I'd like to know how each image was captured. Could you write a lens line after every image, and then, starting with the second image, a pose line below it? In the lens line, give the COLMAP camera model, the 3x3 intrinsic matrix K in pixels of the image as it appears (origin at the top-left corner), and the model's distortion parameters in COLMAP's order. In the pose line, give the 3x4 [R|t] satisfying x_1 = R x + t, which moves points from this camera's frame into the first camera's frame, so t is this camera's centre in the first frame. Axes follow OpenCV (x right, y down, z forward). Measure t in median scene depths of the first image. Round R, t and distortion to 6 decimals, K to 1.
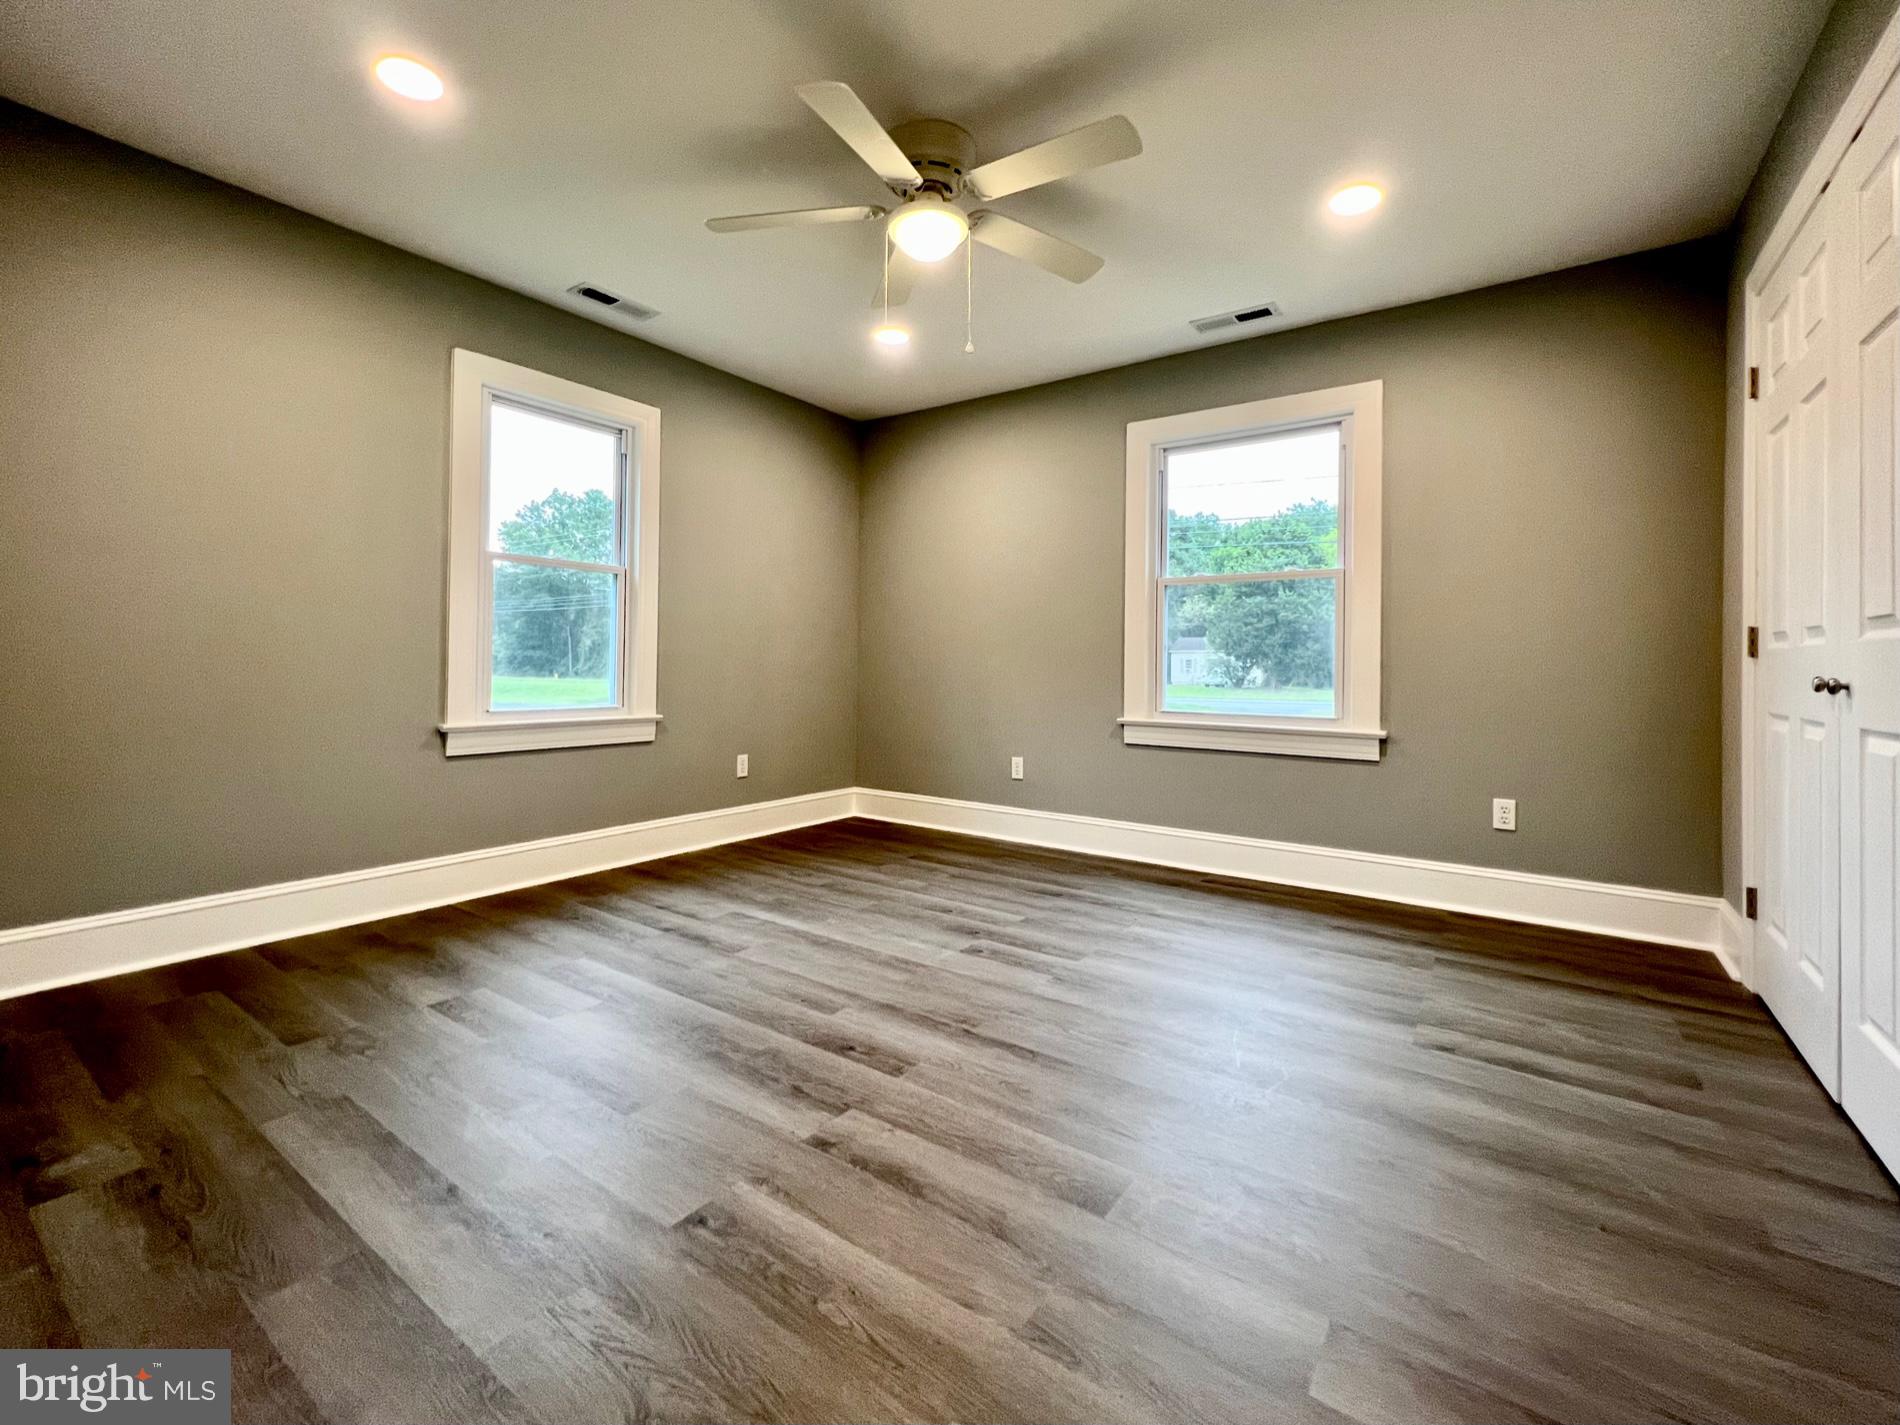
lens RADIAL K [[812.3, 0, 946.2], [0, 812.3, 666.1], [0, 0, 1]] dist [0.000777, -0.000242]
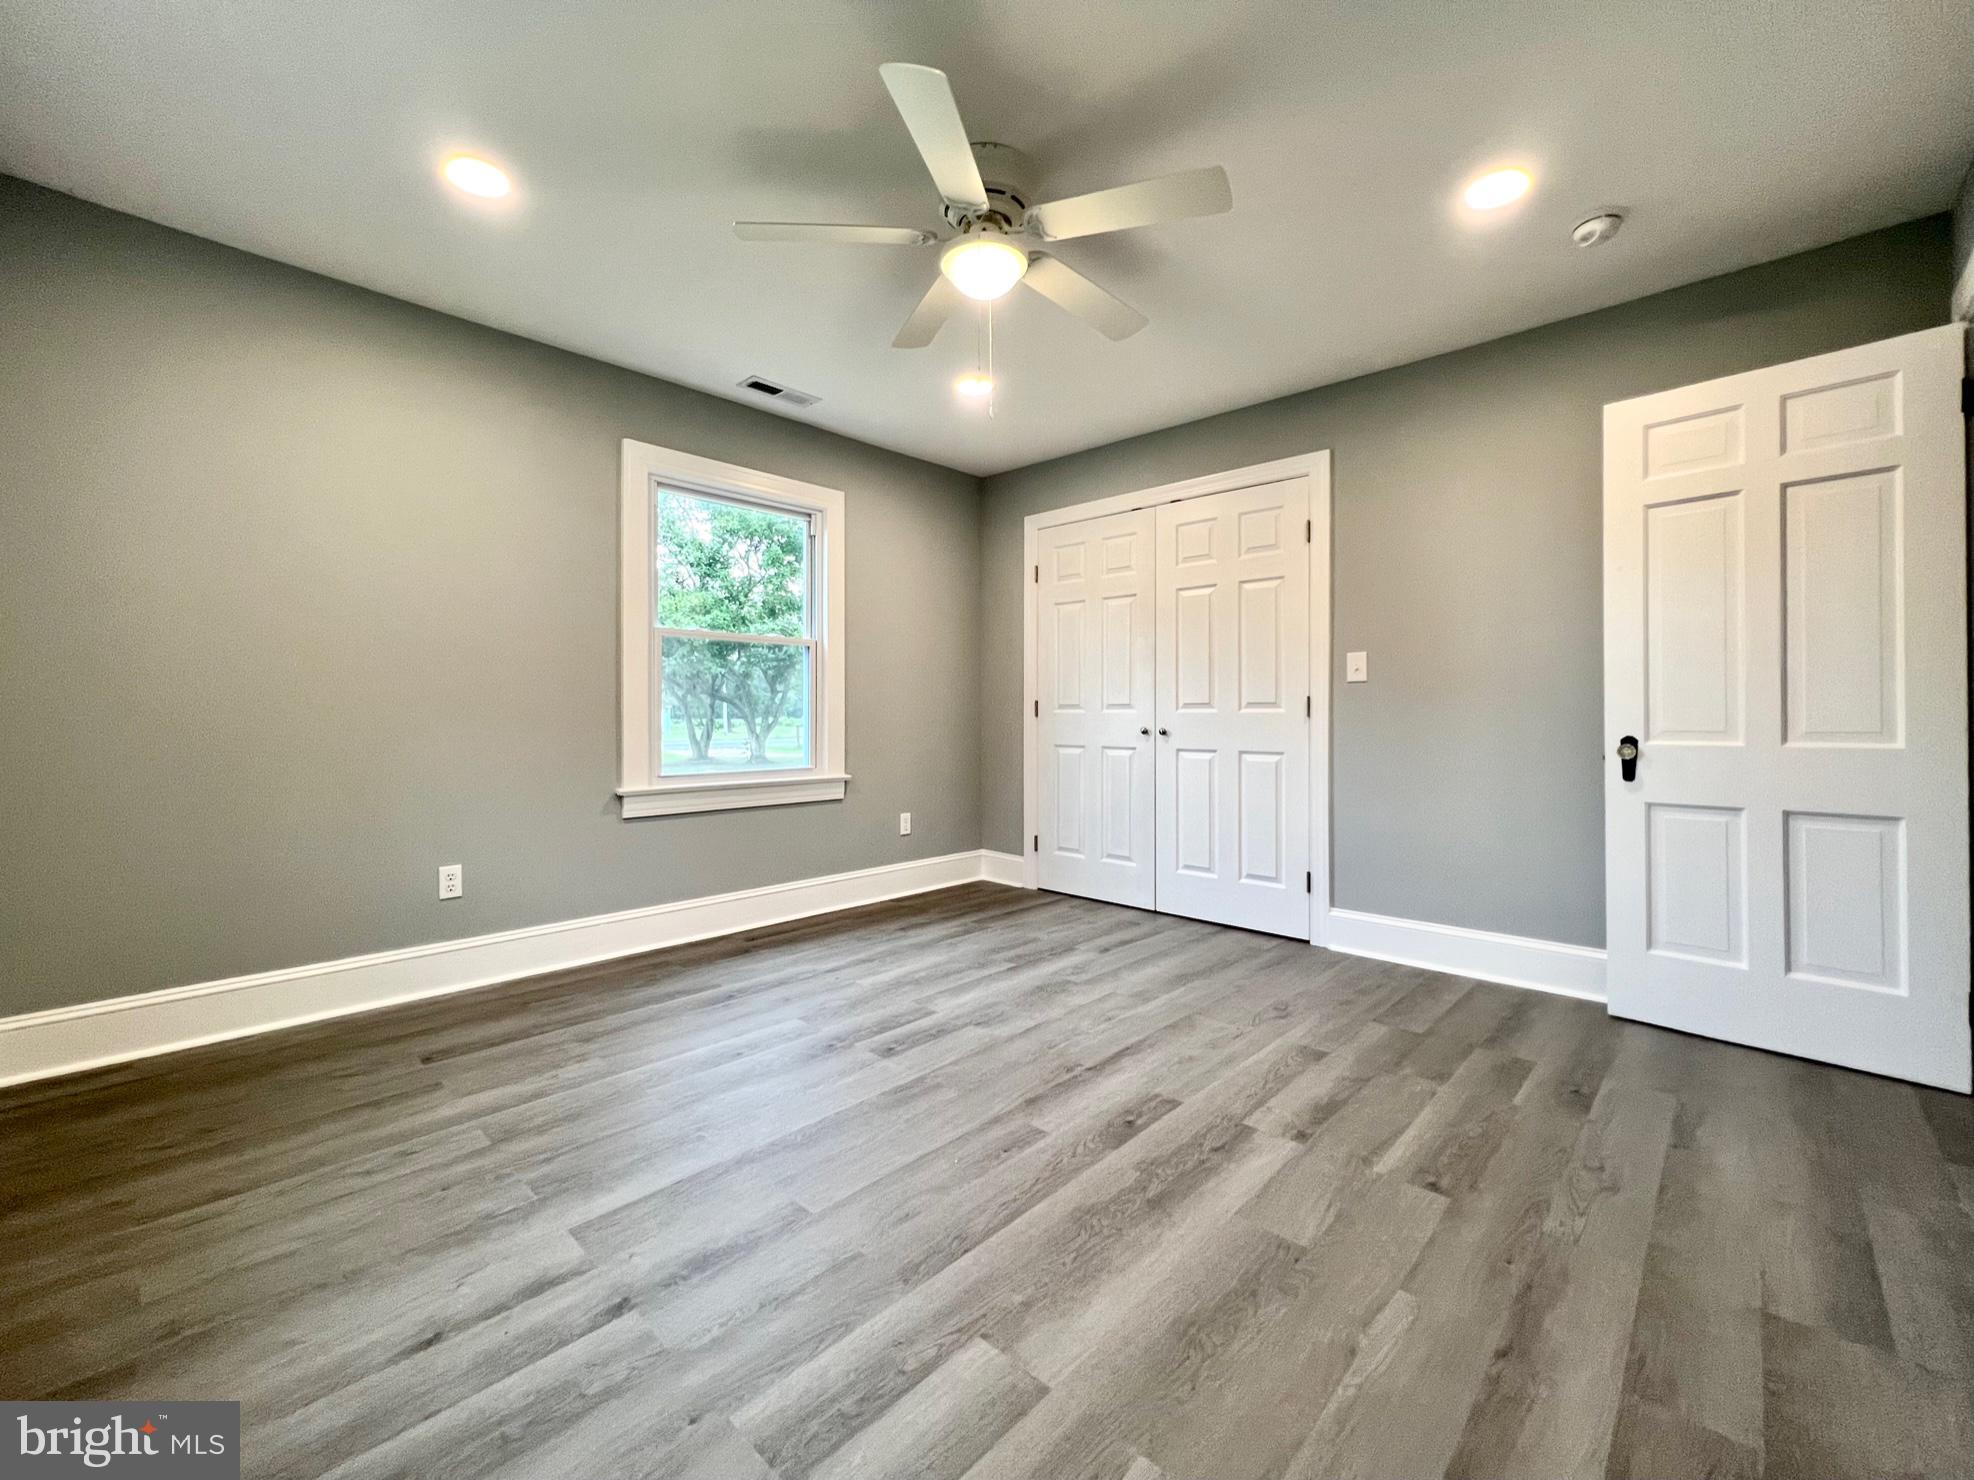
lens RADIAL K [[799.7, 0, 989.5], [0, 799.7, 737.9], [0, 0, 1]] dist [0.000214, 0.000113]
pose [[0.140302, -0.038659, 0.989354, -1.015373], [-0.000178, 0.999236, 0.039070, -0.038061], [-0.990109, -0.005658, 0.140188, 0.958015]]
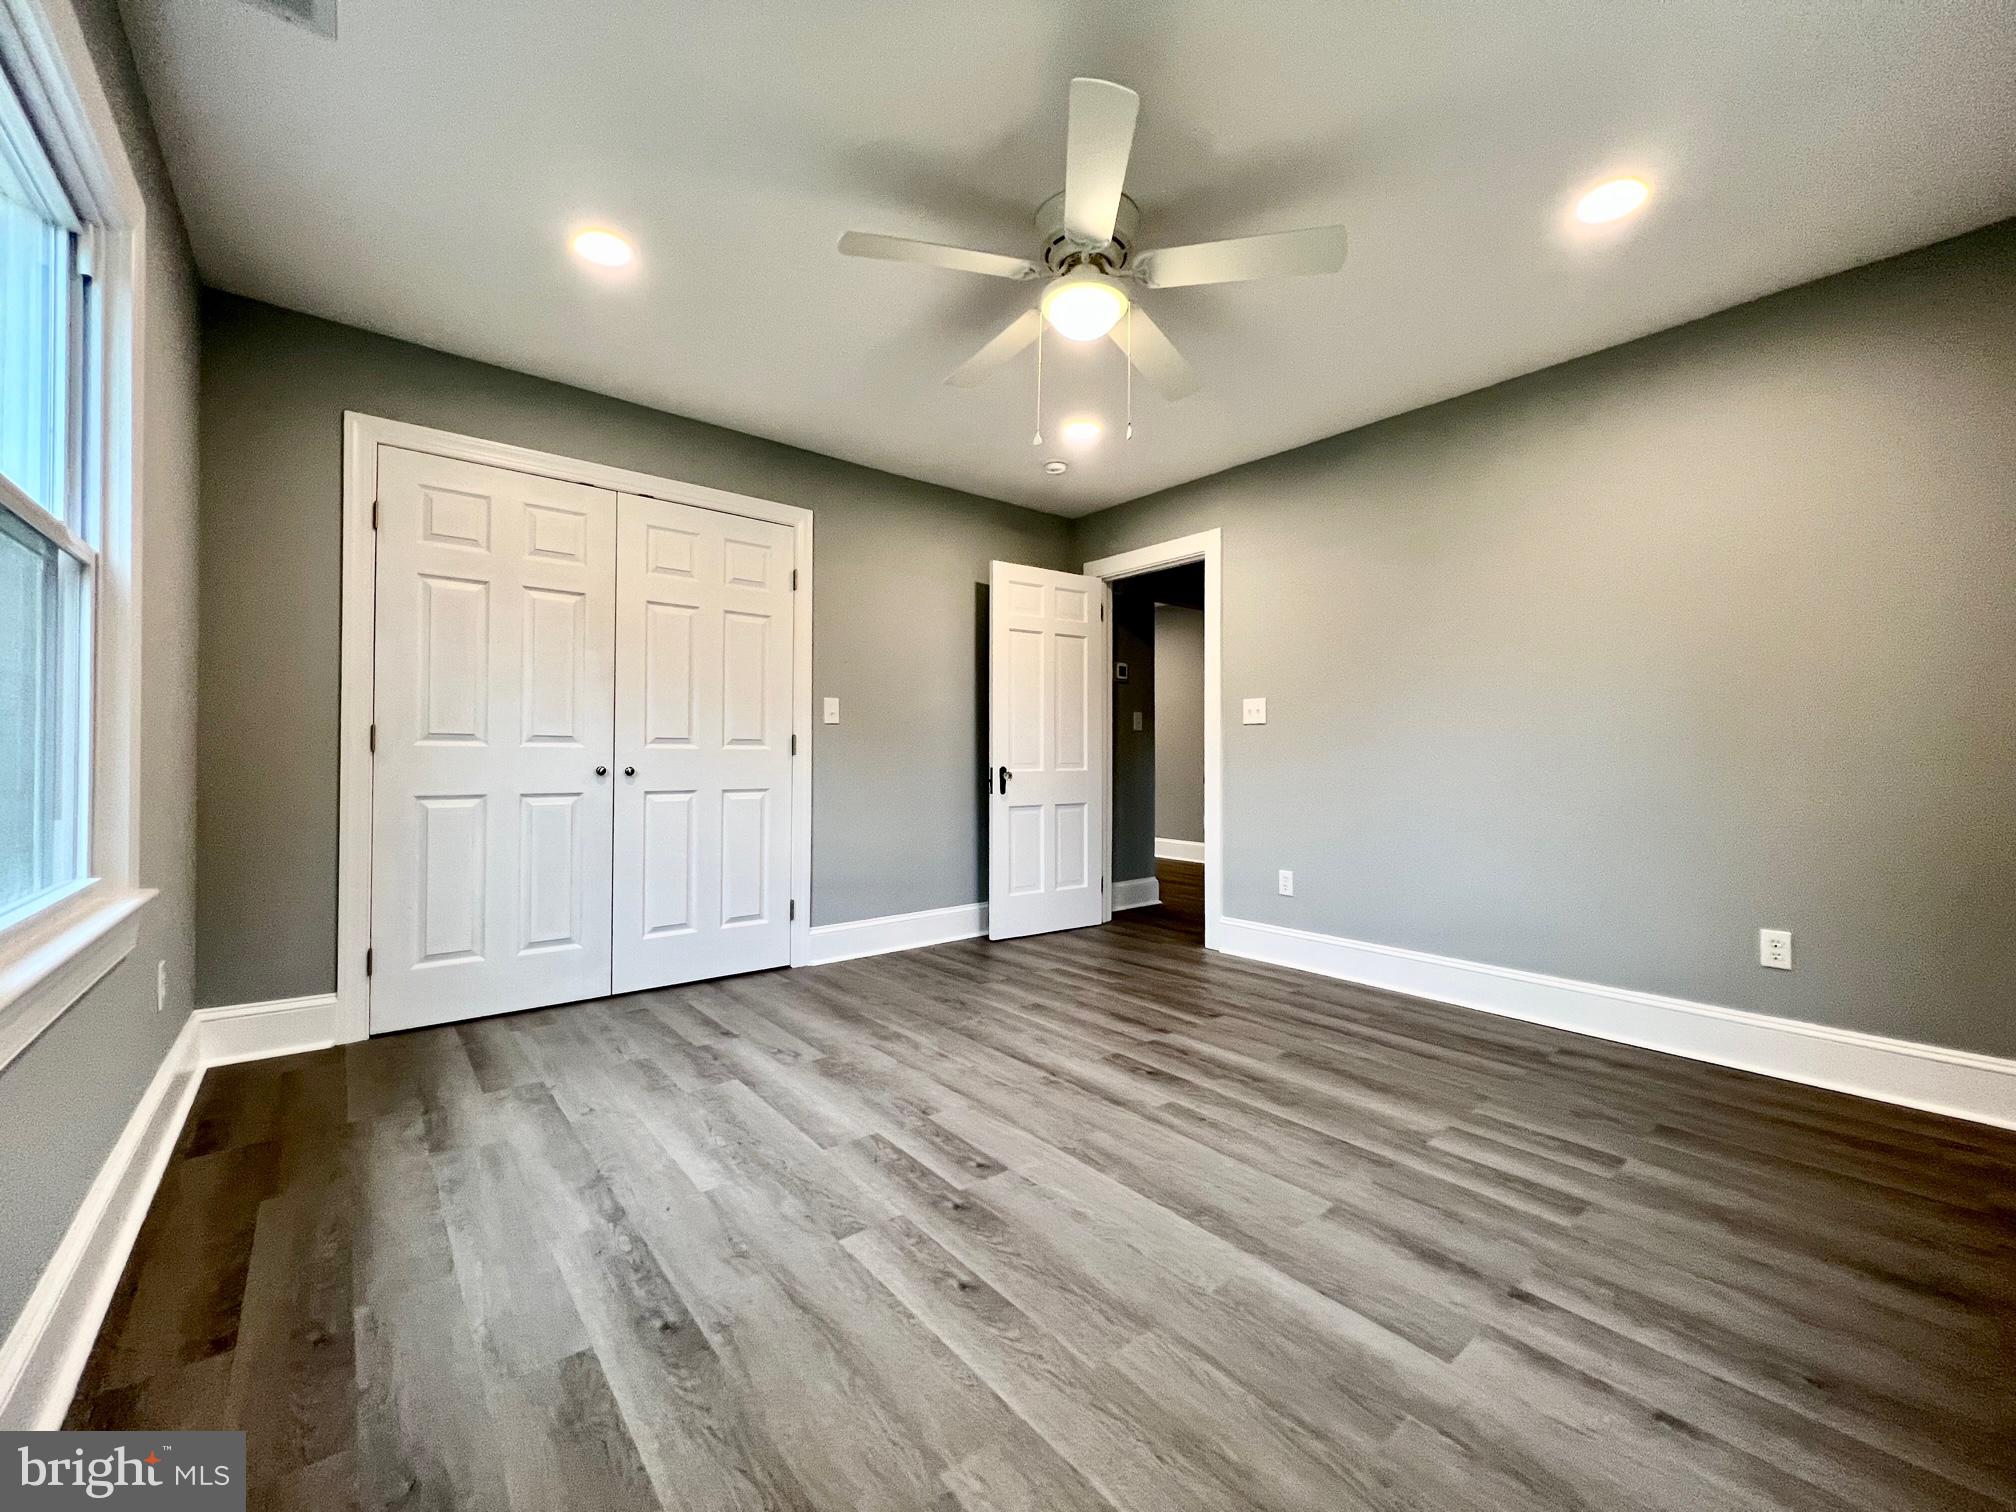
lens RADIAL K [[805.0, 0, 993.6], [0, 805.0, 771.3], [0, 0, 1]] dist [0.004328, 0.000384]
pose [[-0.961436, -0.021953, 0.274150, -0.201272], [-0.017065, 0.999650, 0.020203, -0.022886], [-0.274498, 0.014745, -0.961475, 2.108349]]
